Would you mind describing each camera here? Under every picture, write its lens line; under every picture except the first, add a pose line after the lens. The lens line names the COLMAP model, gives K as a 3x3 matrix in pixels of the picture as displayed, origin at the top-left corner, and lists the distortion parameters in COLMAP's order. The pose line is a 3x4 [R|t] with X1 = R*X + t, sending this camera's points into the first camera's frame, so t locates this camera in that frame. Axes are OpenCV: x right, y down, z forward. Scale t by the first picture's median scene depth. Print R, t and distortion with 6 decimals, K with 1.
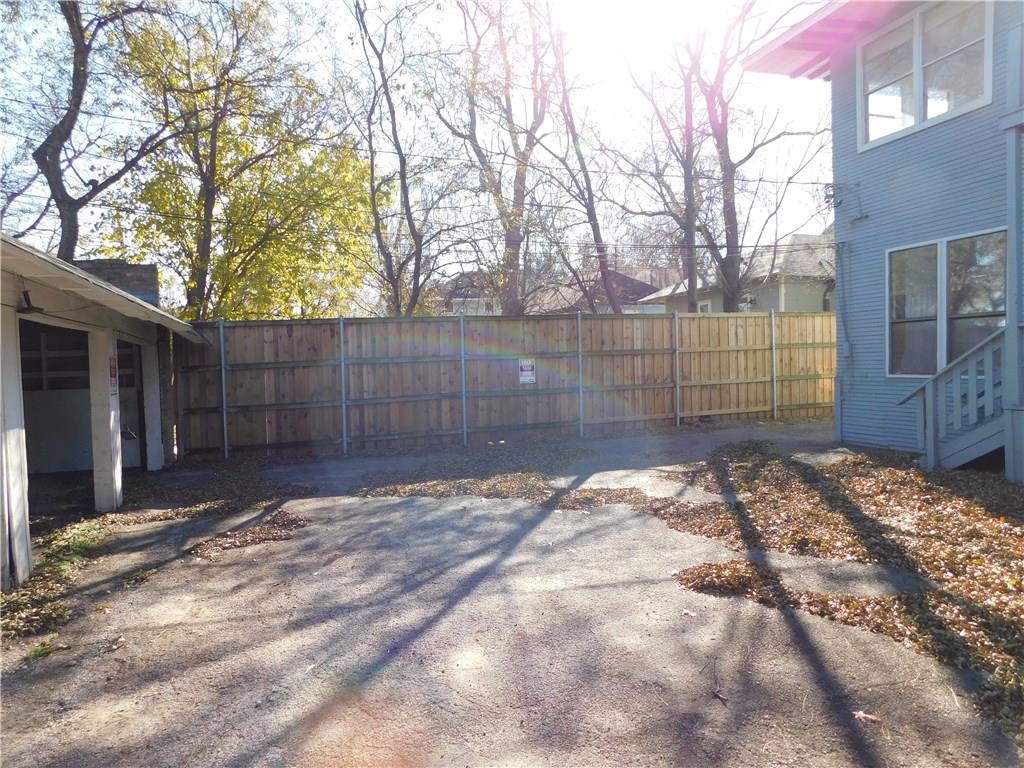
lens RADIAL K [[661.7, 0, 505.6], [0, 661.7, 381.0], [0, 0, 1]] dist [-0.070420, 0.053900]
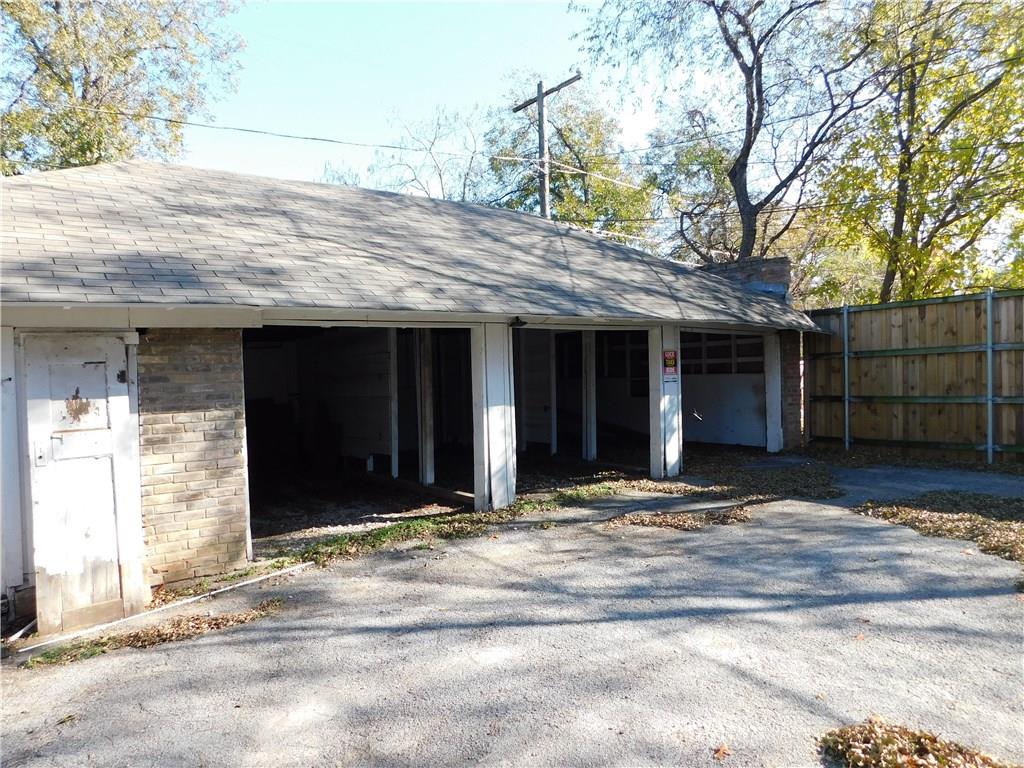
lens RADIAL K [[661.7, 0, 505.6], [0, 661.7, 381.0], [0, 0, 1]] dist [-0.070420, 0.053900]
pose [[0.377070, 0.037339, -0.925432, 0.262053], [-0.006563, 0.999270, 0.037644, -0.015322], [0.926161, -0.008121, 0.377040, 0.181672]]
